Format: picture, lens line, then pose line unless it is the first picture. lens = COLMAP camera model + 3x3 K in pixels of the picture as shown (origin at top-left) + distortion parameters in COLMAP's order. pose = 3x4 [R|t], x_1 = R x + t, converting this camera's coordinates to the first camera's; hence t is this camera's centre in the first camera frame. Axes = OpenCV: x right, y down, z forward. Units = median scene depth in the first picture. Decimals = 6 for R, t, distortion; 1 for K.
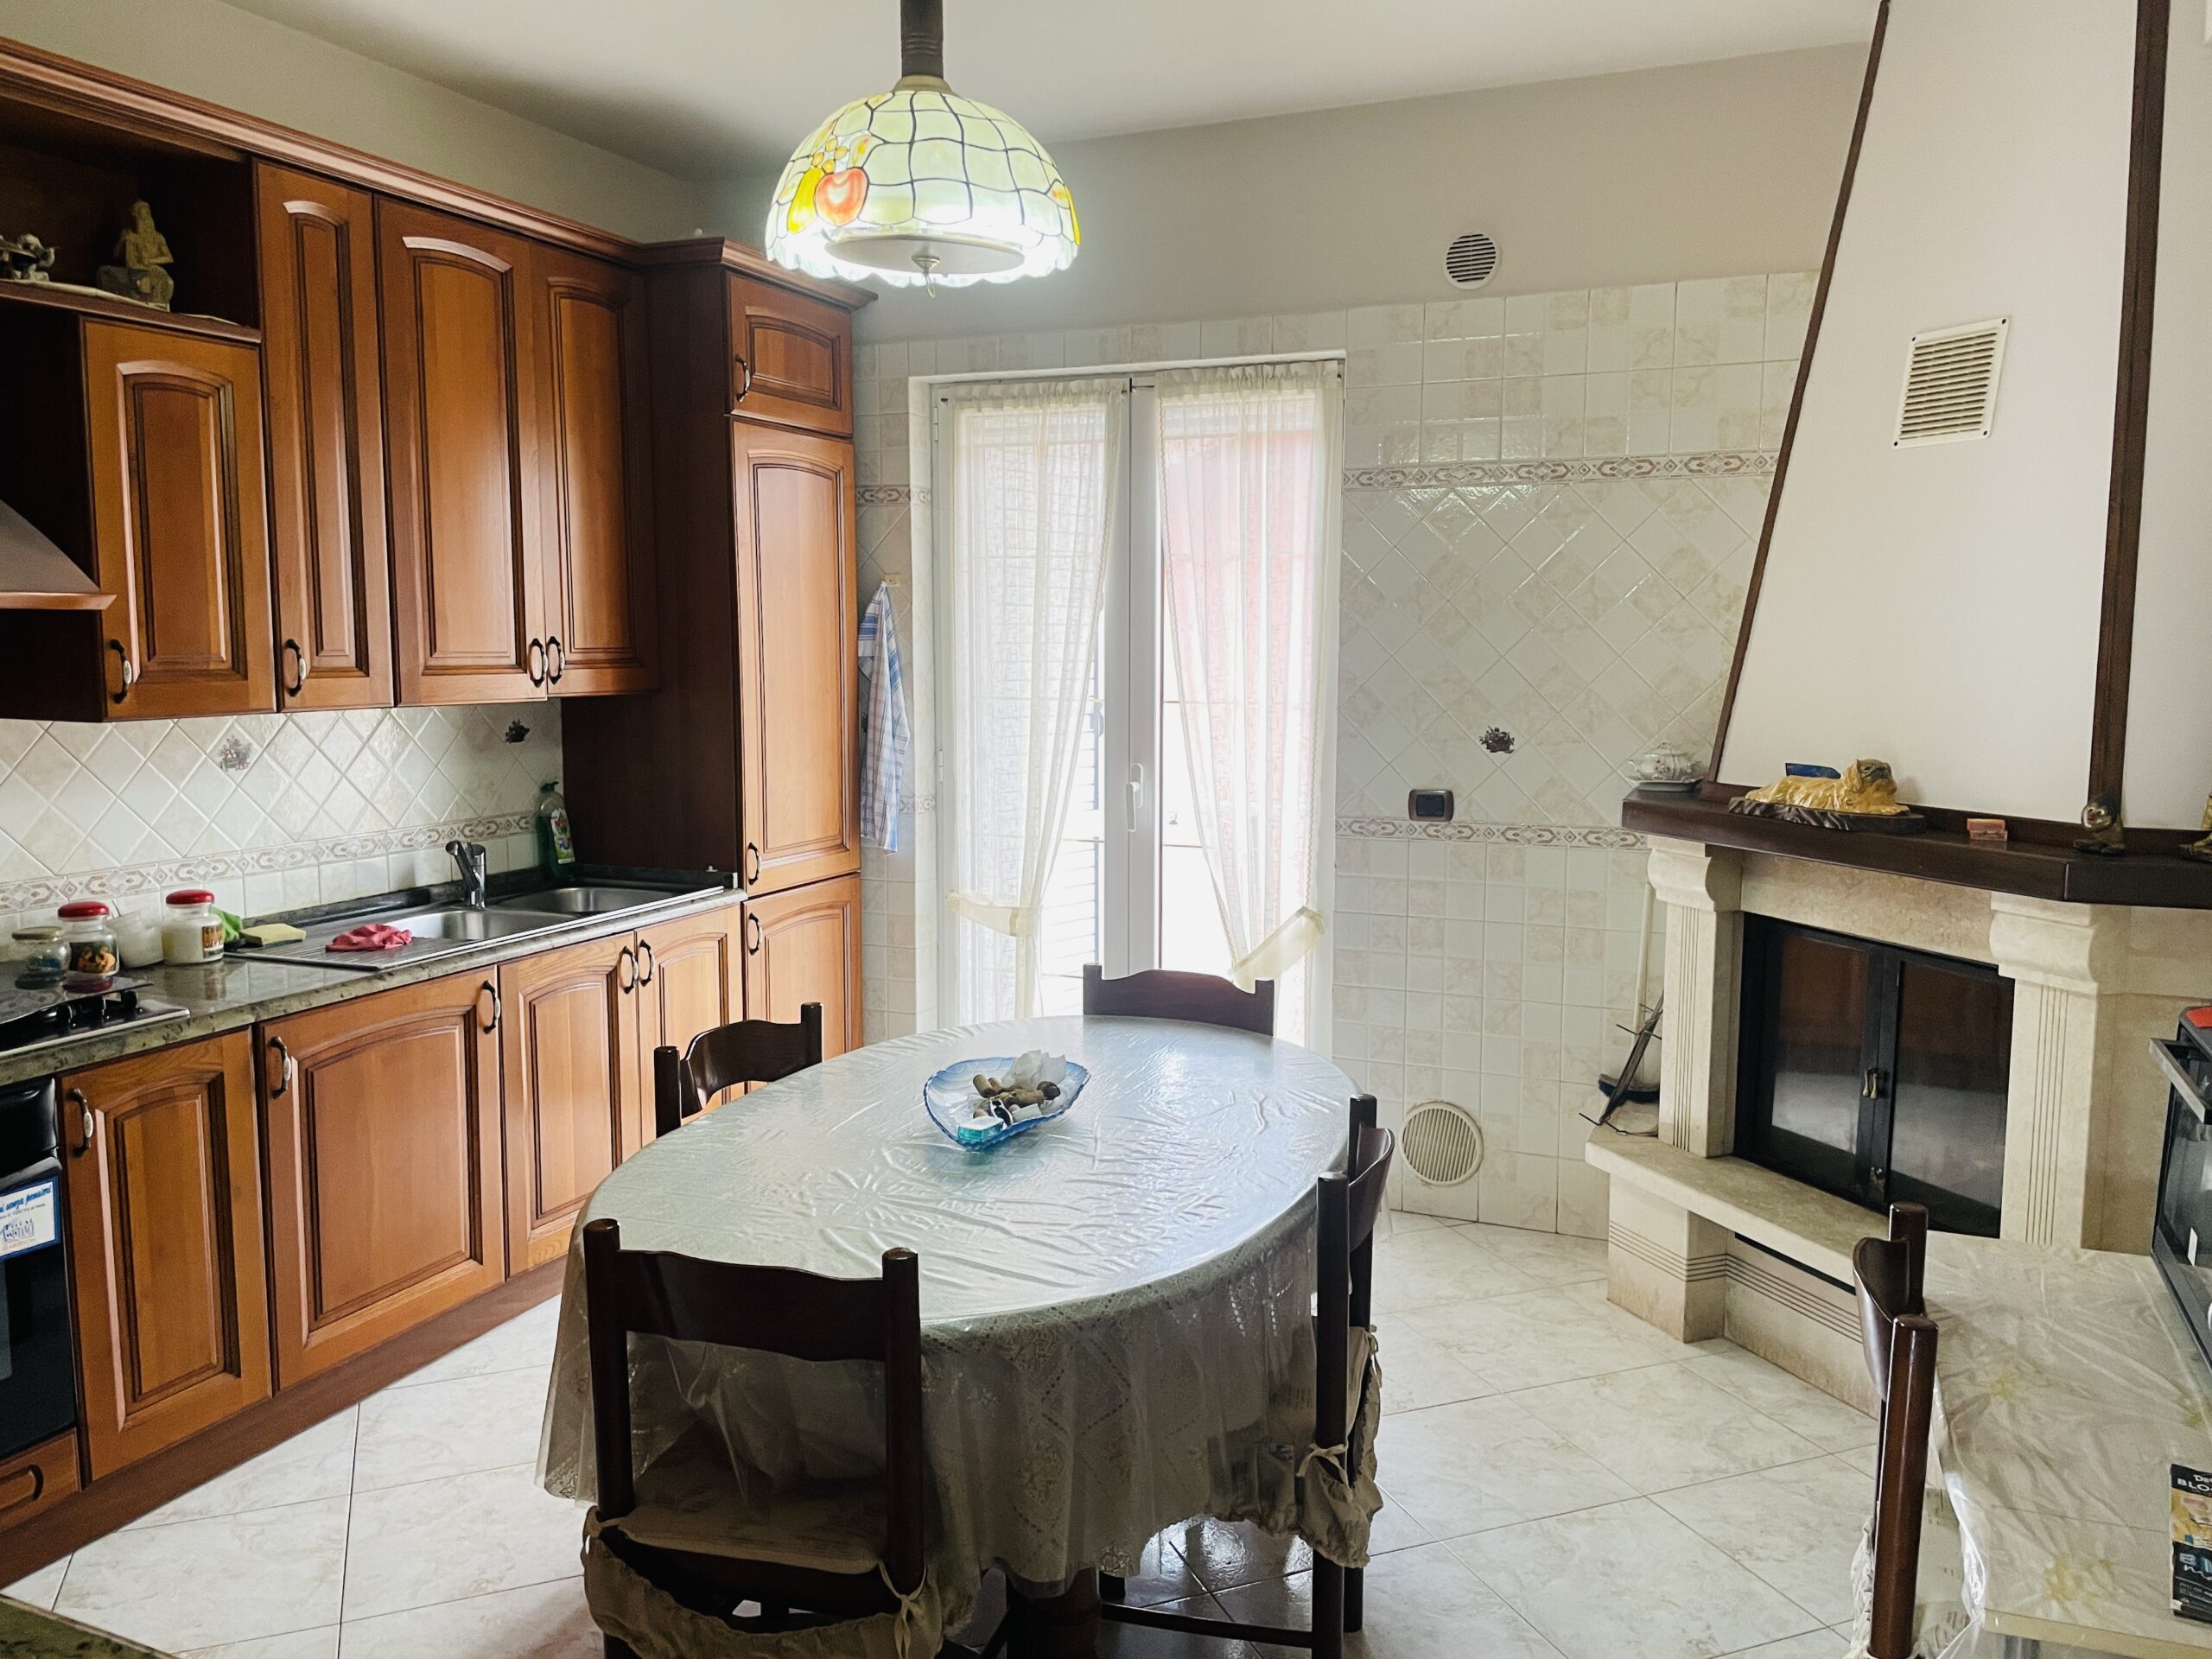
lens RADIAL K [[1681.4, 0, 1117.8], [0, 1681.4, 813.2], [0, 0, 1]] dist [0.100093, -0.130196]
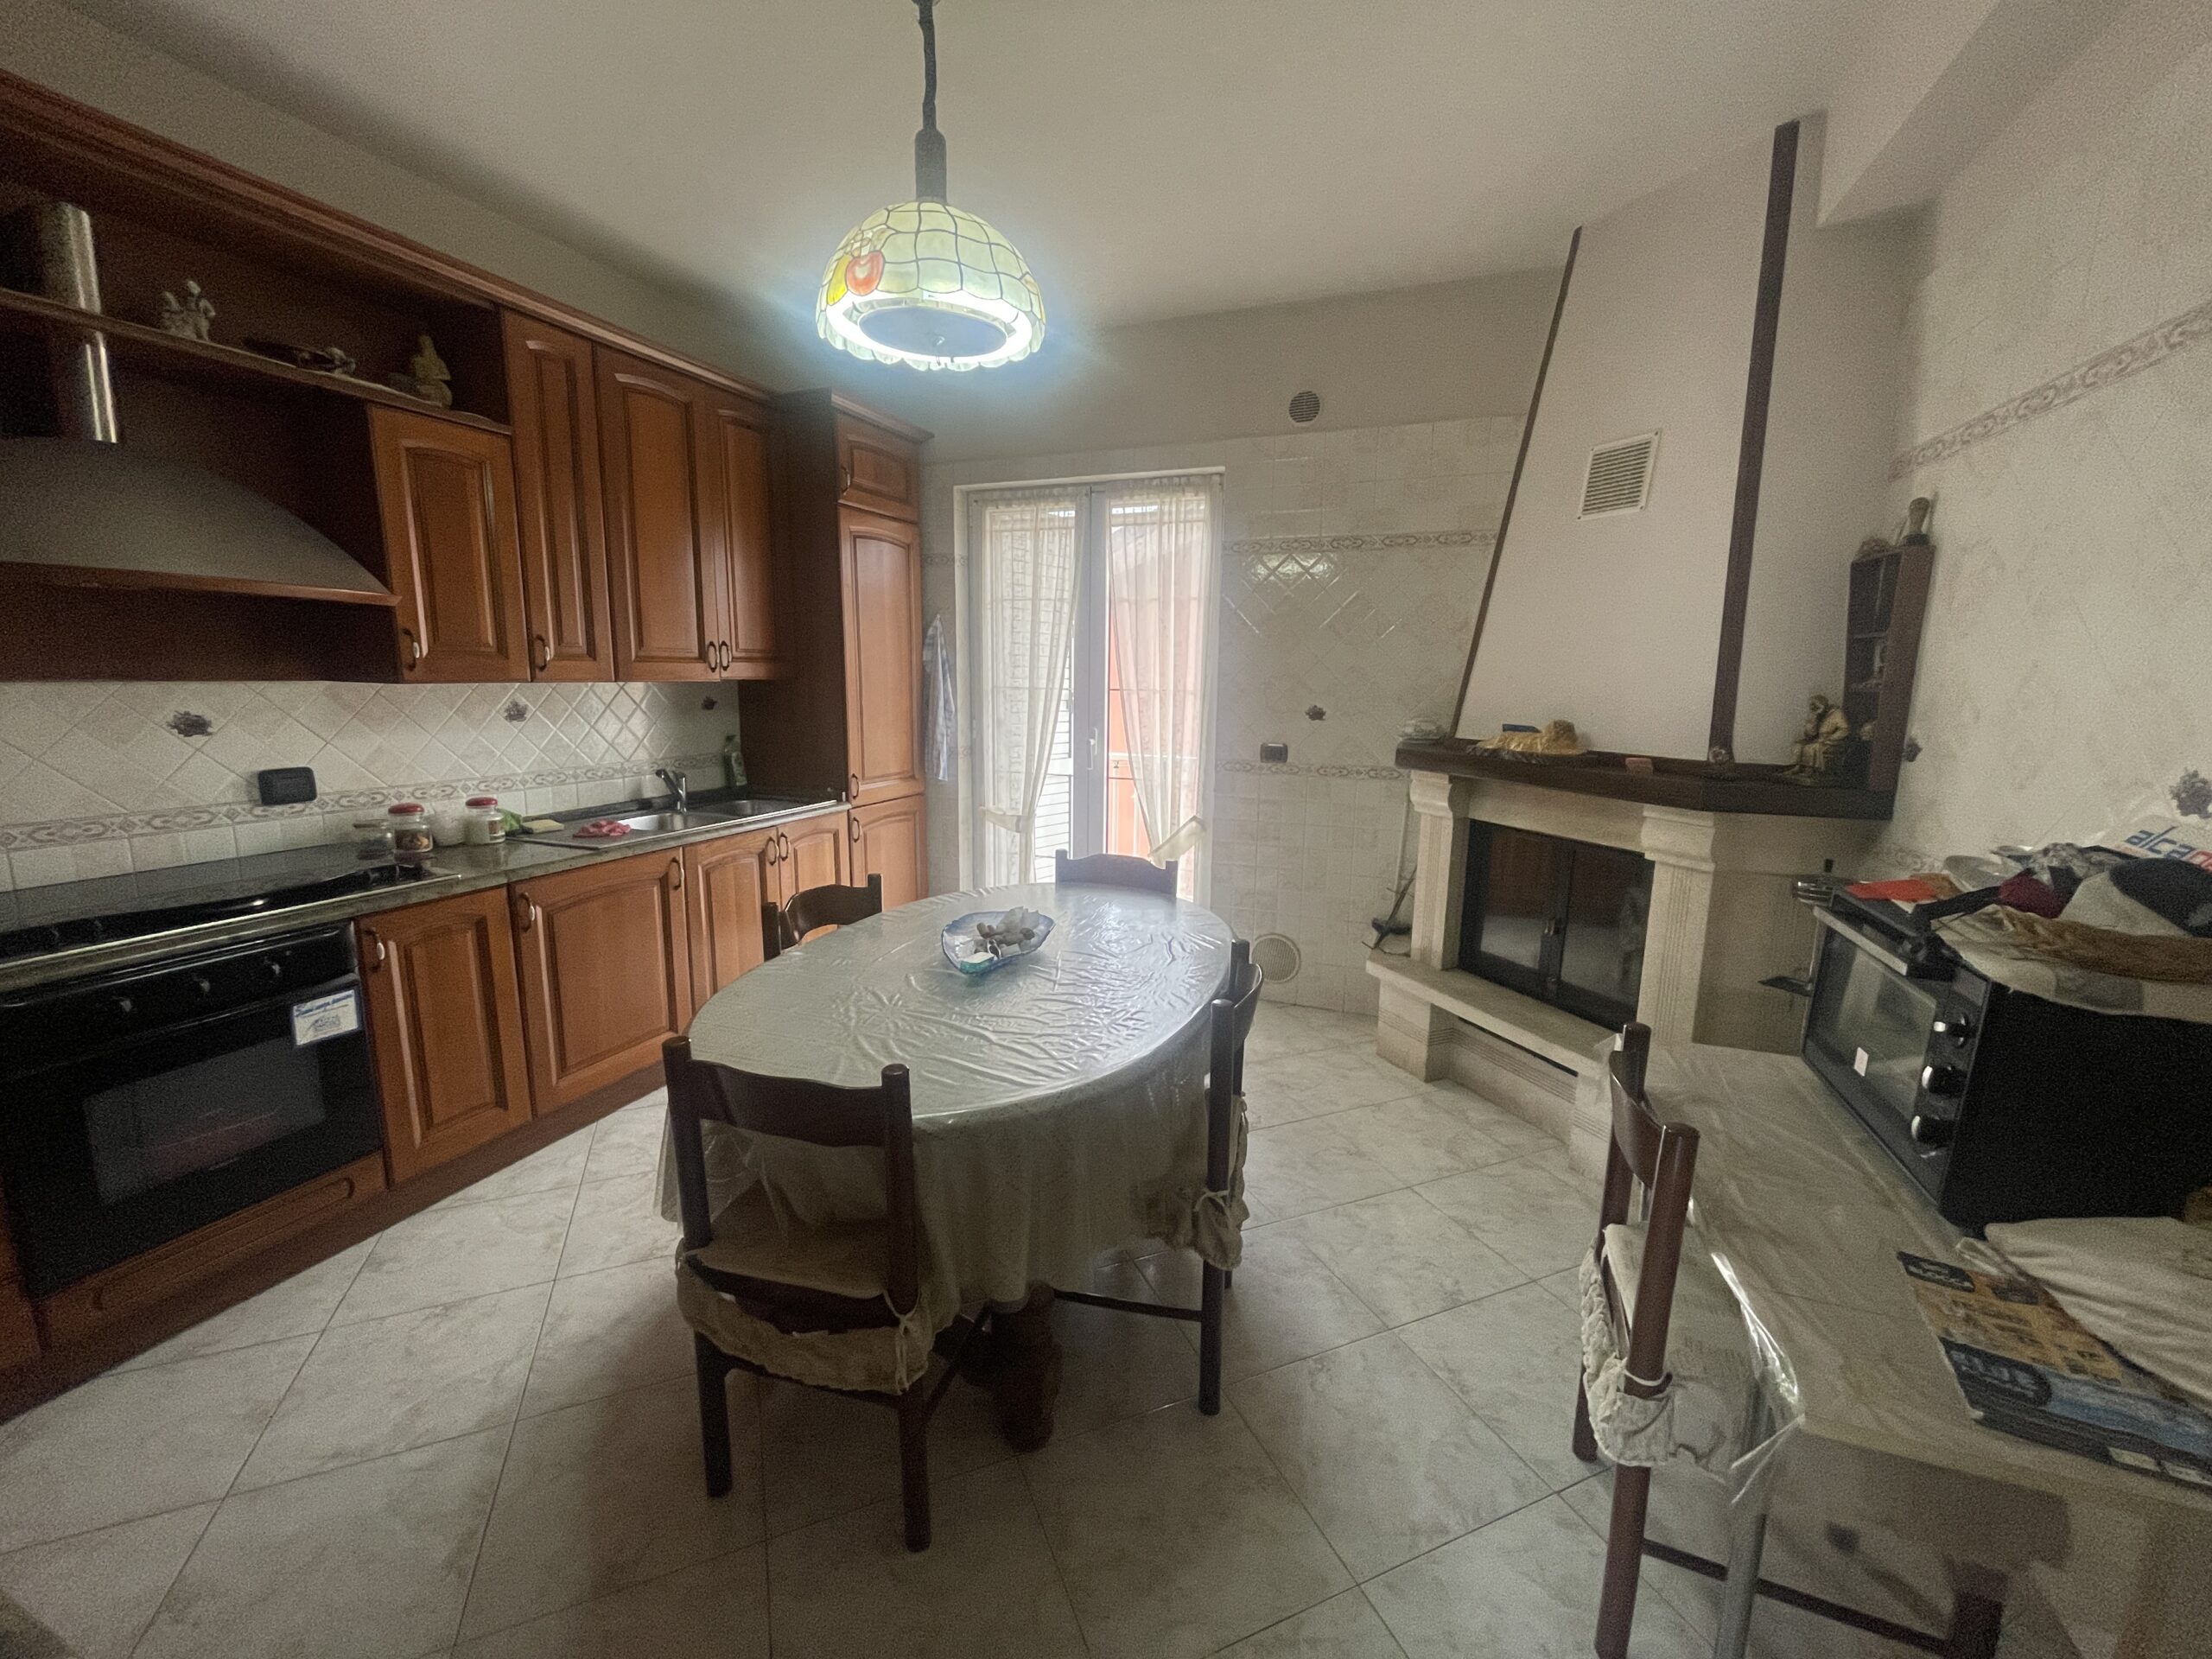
lens RADIAL K [[896.7, 0, 1103.7], [0, 896.7, 823.7], [0, 0, 1]] dist [-0.001027, 0.000221]
pose [[0.999846, 0.006397, 0.016349, 0.011588], [-0.007356, 0.998216, 0.059244, 0.017895], [-0.015941, -0.059355, 0.998110, 0.191396]]
